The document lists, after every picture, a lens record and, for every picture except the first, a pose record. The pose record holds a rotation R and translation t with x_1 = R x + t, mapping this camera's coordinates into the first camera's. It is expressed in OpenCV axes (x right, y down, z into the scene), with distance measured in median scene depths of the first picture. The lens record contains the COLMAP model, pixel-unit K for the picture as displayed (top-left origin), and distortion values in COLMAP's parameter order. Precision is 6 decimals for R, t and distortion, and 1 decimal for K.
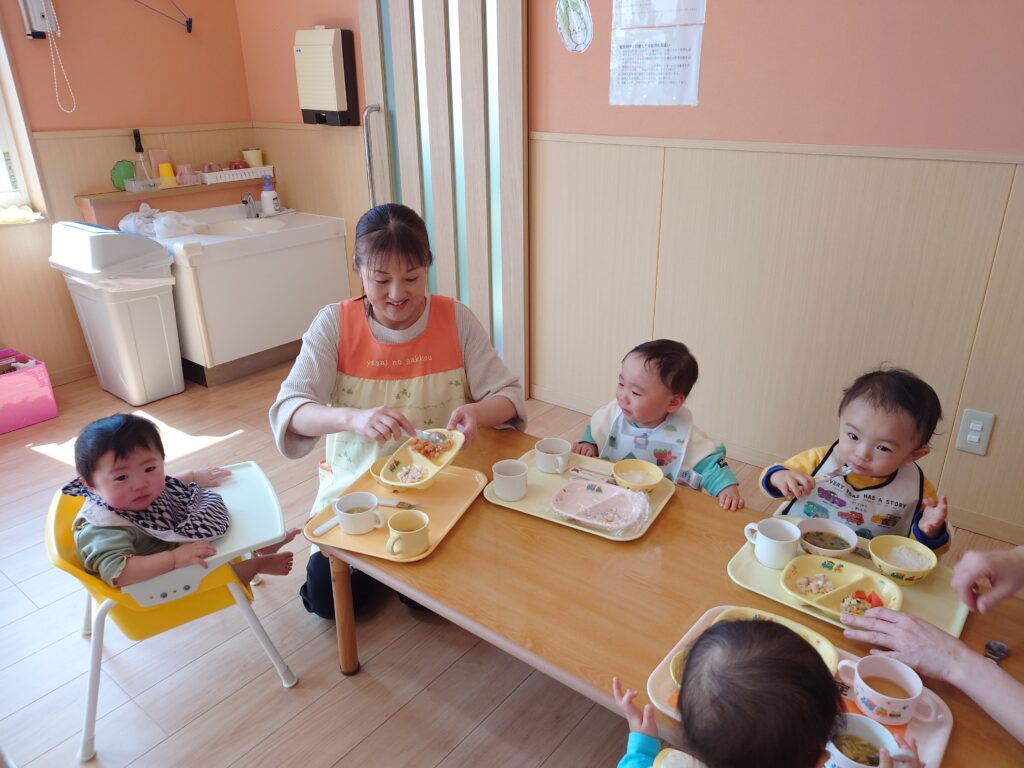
lens RADIAL K [[739.6, 0, 513.7], [0, 739.6, 384.4], [0, 0, 1]] dist [0.040606, 0.007864]
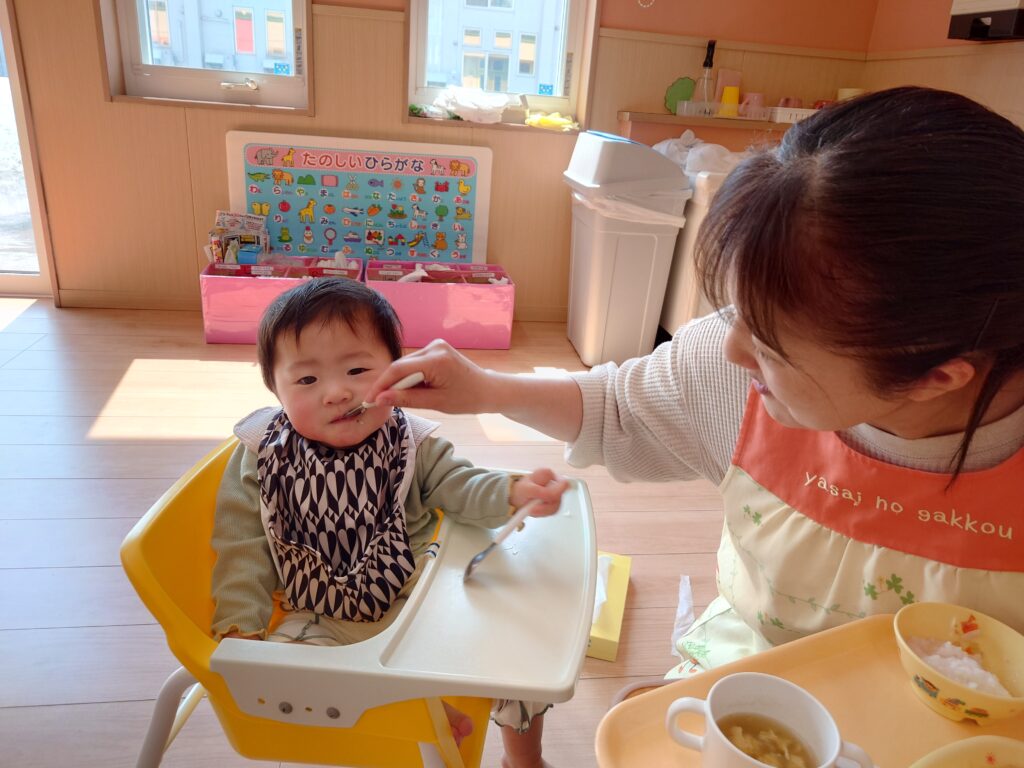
lens RADIAL K [[739.6, 0, 514.7], [0, 739.6, 380.2], [0, 0, 1]] dist [0.040606, 0.007864]
pose [[0.732344, 0.292548, -0.614889, -0.070046], [-0.313749, 0.946411, 0.076596, 0.009391], [0.604346, 0.136826, 0.784885, 0.330872]]
